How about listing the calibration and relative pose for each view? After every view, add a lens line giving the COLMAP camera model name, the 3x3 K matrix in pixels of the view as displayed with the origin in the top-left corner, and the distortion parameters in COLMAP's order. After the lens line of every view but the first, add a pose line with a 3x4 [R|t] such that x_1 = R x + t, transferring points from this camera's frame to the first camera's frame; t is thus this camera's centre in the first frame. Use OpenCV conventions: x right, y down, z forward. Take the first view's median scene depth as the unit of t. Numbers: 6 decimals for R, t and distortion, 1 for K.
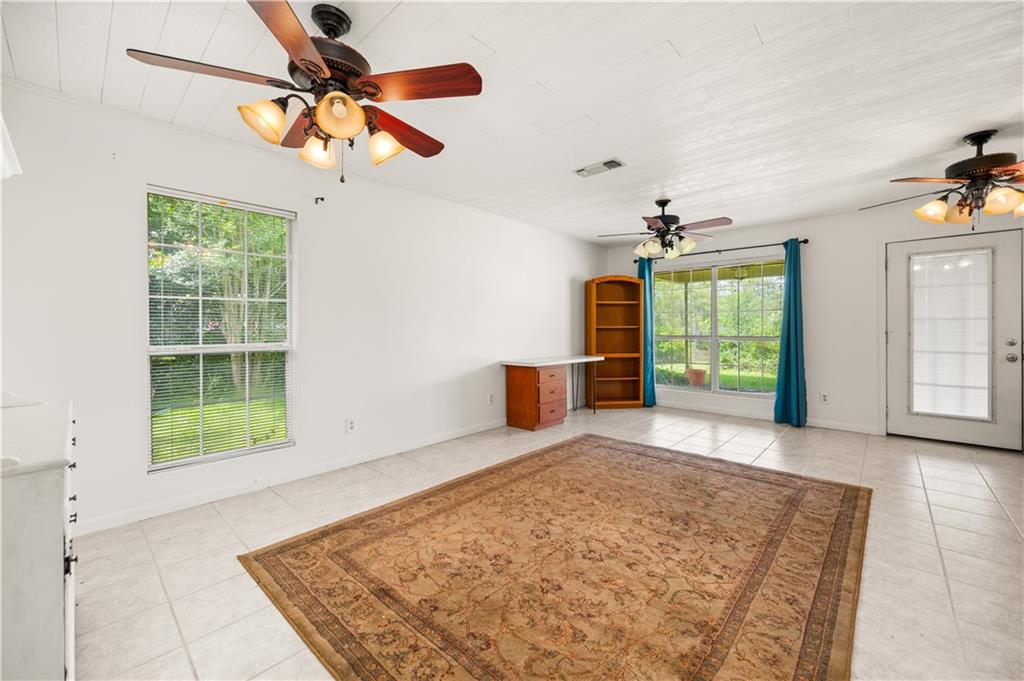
lens RADIAL K [[409.3, 0, 511.6], [0, 409.3, 329.7], [0, 0, 1]] dist [-0.000916, -0.000020]
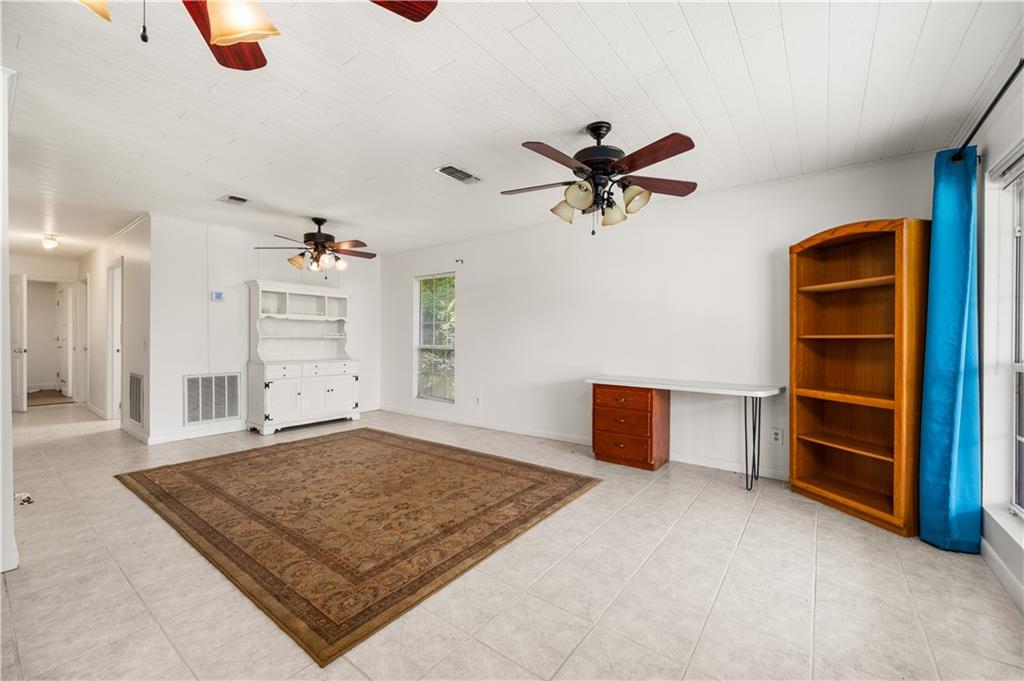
lens RADIAL K [[409.3, 0, 511.6], [0, 409.3, 329.7], [0, 0, 1]] dist [-0.000916, -0.000020]
pose [[0.100998, -0.019210, -0.994701, 1.275078], [-0.008027, 0.999765, -0.020123, -0.002713], [0.994854, 0.010017, 0.100820, 1.069102]]
